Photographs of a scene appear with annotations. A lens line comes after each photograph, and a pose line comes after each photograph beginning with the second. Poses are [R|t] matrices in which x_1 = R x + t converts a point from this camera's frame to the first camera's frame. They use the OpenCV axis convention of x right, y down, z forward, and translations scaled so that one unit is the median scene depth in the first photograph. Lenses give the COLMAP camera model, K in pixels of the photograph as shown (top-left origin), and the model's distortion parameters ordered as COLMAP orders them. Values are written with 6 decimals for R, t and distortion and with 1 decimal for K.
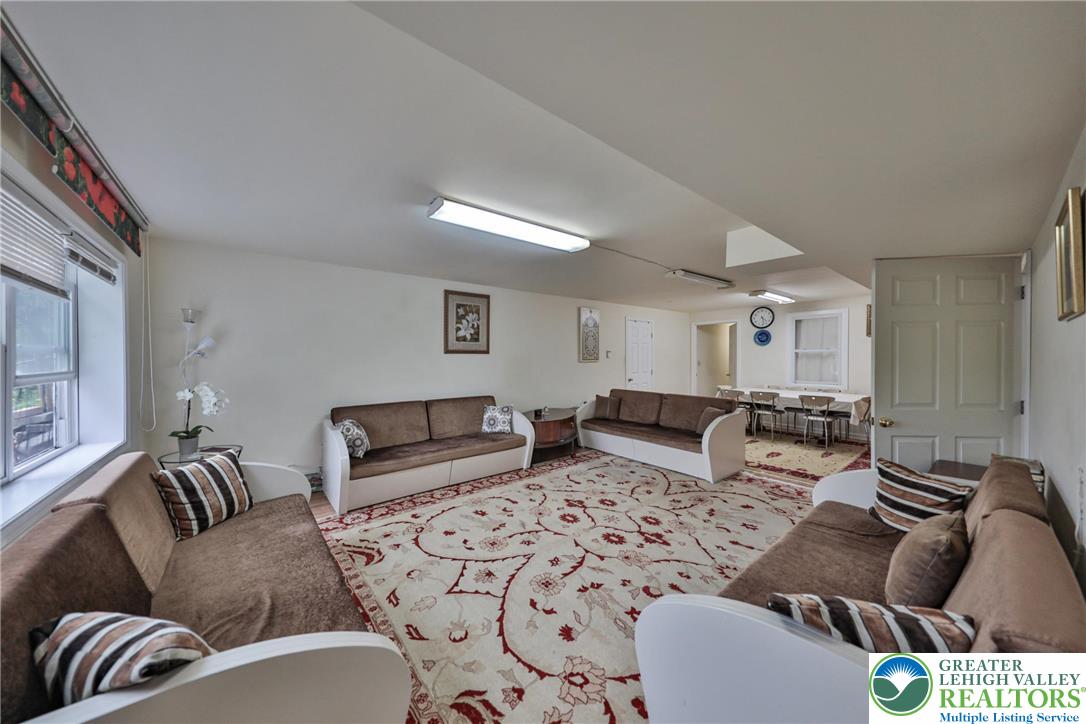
lens RADIAL K [[372.7, 0, 543.8], [0, 372.7, 360.5], [0, 0, 1]] dist [0.000562, -0.000010]
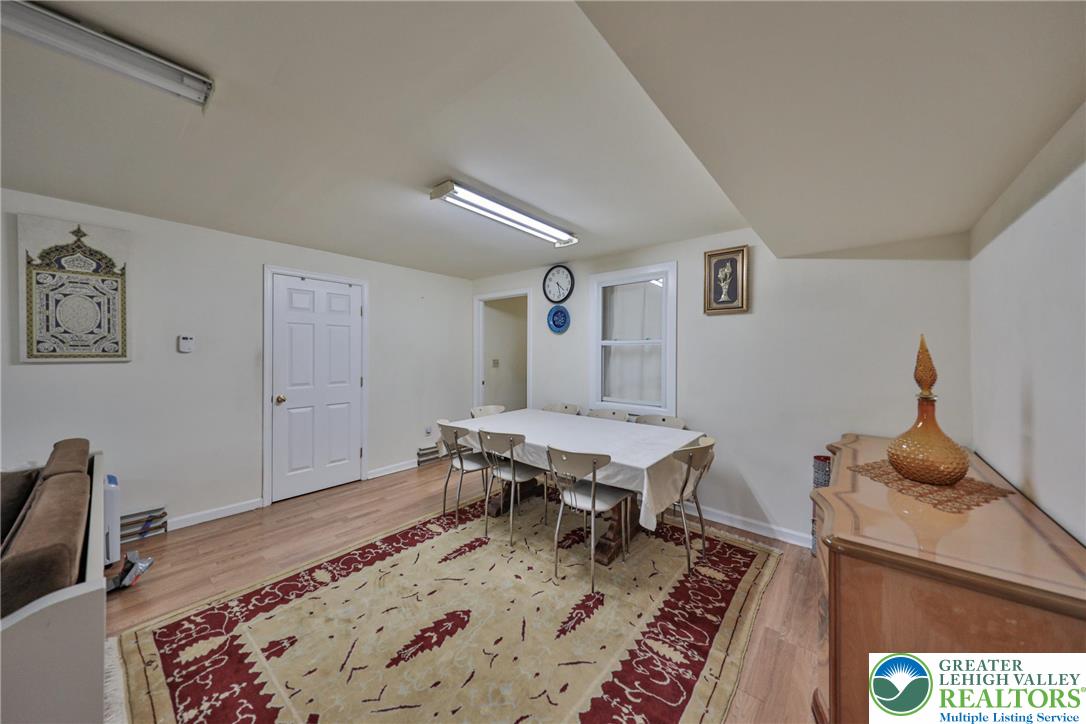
lens RADIAL K [[372.7, 0, 541.5], [0, 372.7, 358.9], [0, 0, 1]] dist [0.000562, -0.000010]
pose [[0.983719, 0.003772, 0.179676, 0.487023], [-0.003475, 0.999992, -0.001966, -0.000910], [-0.179682, 0.001310, 0.983724, 0.475537]]
